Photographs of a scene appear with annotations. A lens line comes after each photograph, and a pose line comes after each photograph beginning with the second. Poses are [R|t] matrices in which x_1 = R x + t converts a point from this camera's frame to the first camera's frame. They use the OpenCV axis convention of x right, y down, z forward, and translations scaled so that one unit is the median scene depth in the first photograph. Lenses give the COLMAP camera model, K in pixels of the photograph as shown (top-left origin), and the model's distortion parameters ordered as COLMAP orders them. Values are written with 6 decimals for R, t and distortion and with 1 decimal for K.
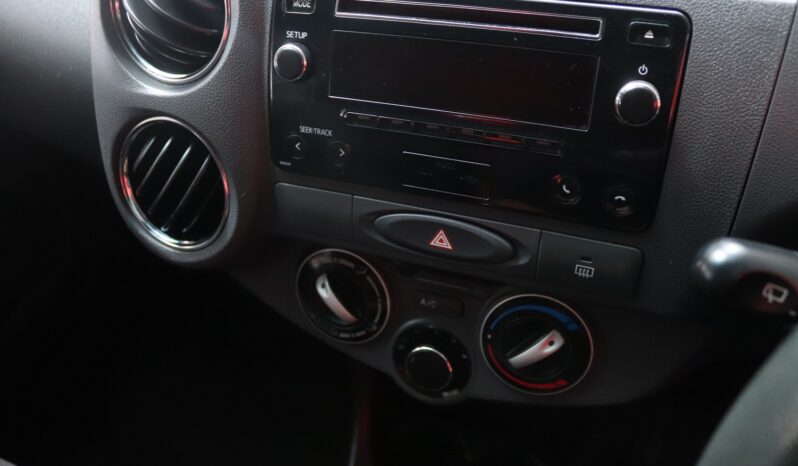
lens RADIAL K [[662.3, 0, 399.6], [0, 662.3, 234.0], [0, 0, 1]] dist [-0.082274, -0.001153]
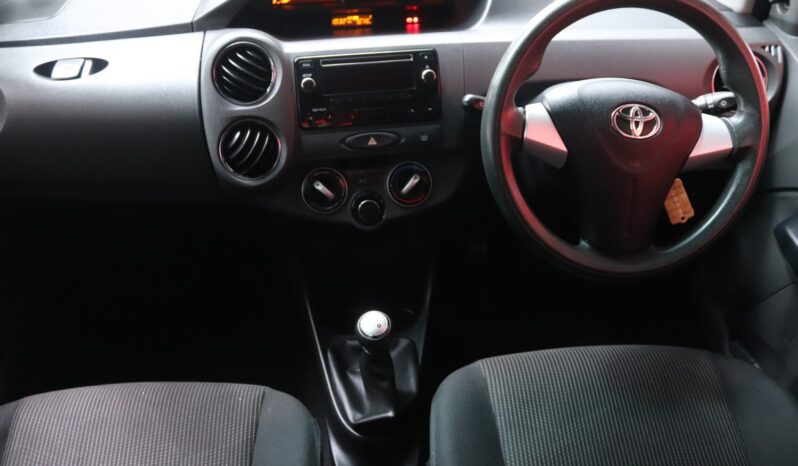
lens RADIAL K [[662.3, 0, 398.7], [0, 662.3, 232.9], [0, 0, 1]] dist [-0.082274, -0.001153]
pose [[0.868429, -0.197629, 0.454724, -1.151358], [0.292654, 0.944639, -0.148358, 0.798229], [-0.400231, 0.261915, 0.878189, -1.326798]]
